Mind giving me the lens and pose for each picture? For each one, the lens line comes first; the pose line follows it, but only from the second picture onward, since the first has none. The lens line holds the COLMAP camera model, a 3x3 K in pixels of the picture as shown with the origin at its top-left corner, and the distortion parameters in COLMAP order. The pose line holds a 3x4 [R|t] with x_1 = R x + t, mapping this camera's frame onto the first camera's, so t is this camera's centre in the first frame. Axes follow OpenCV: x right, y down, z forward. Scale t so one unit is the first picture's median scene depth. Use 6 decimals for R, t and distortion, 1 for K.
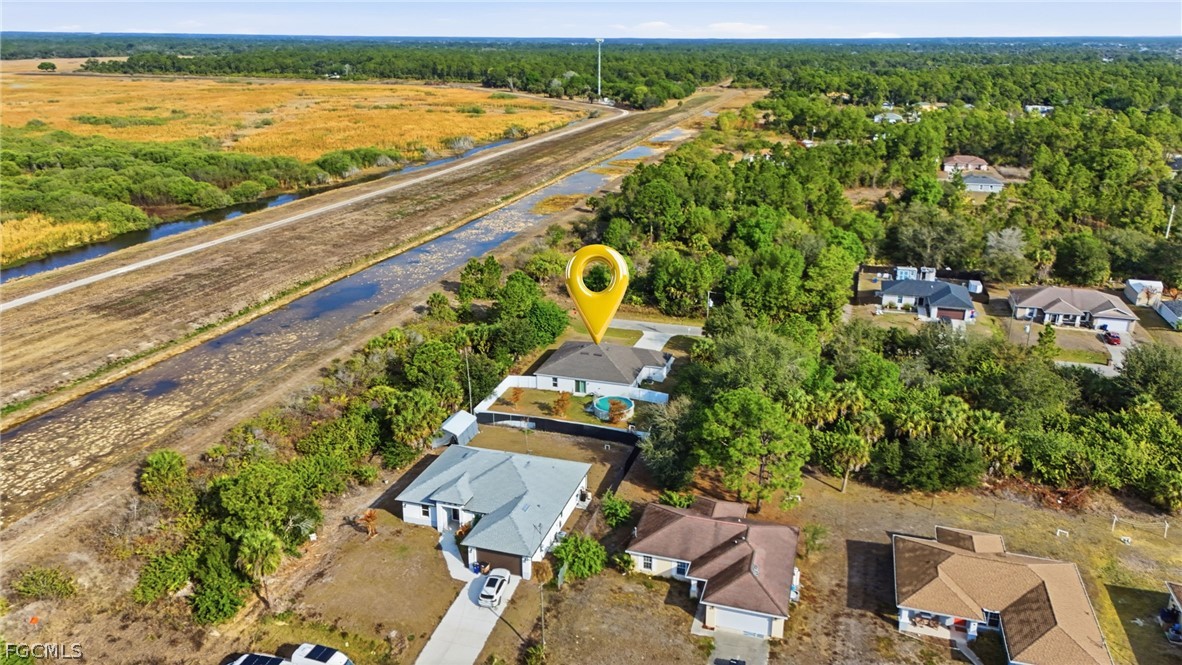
lens RADIAL K [[864.3, 0, 589.9], [0, 864.3, 332.0], [0, 0, 1]] dist [0.050114, -0.044857]
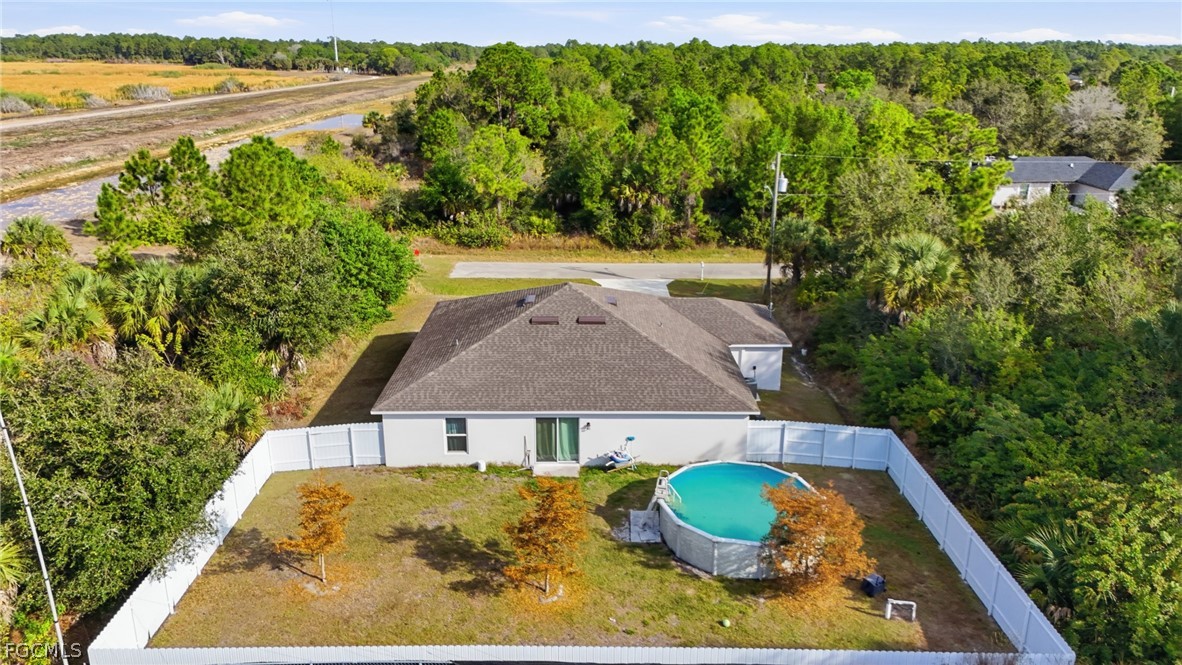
lens RADIAL K [[864.3, 0, 593.3], [0, 864.3, 333.9], [0, 0, 1]] dist [0.050114, -0.044857]
pose [[0.955104, -0.090125, 0.282232, -0.068374], [0.093627, 0.995607, 0.001082, 0.029147], [-0.281089, 0.025391, 0.959346, 0.688335]]
